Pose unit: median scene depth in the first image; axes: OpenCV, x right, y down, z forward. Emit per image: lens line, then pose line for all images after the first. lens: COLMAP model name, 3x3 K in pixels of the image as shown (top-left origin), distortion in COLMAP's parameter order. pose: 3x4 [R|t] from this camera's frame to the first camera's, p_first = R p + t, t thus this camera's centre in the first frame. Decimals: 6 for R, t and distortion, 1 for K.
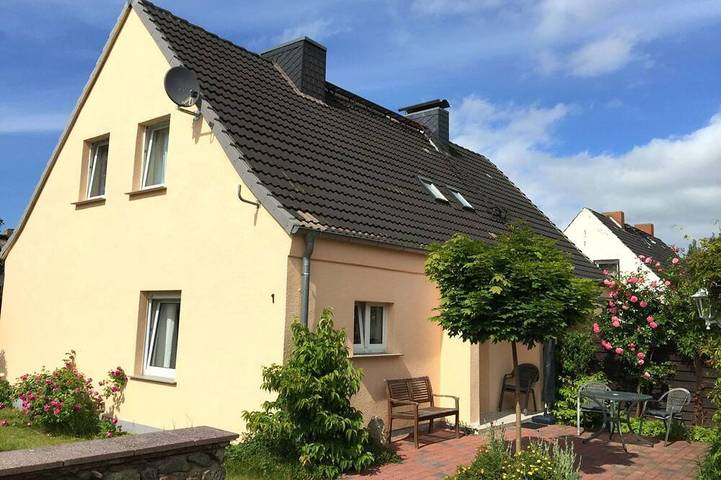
lens RADIAL K [[594.3, 0, 355.7], [0, 594.3, 237.4], [0, 0, 1]] dist [0.052742, -0.039801]
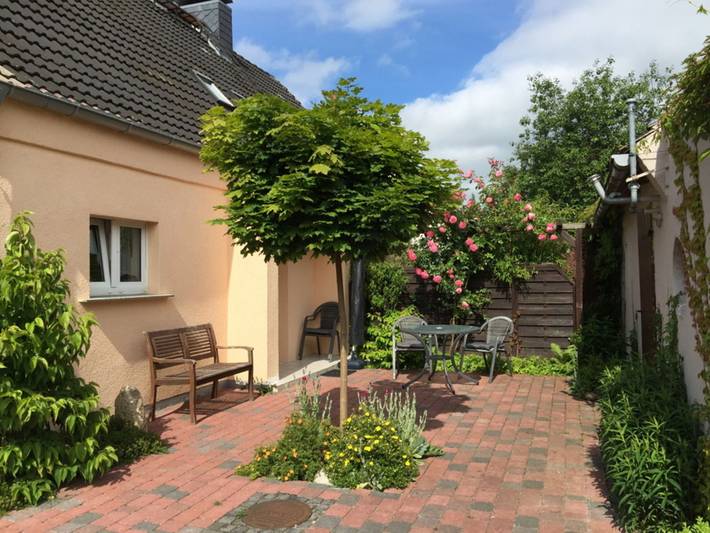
lens RADIAL K [[590.7, 0, 356.1], [0, 590.7, 260.9], [0, 0, 1]] dist [0.084482, -0.027799]
pose [[0.936139, -0.027050, 0.350588, 0.038741], [-0.013366, 0.993579, 0.112349, 0.080424], [-0.351376, -0.109860, 0.929766, 0.294688]]
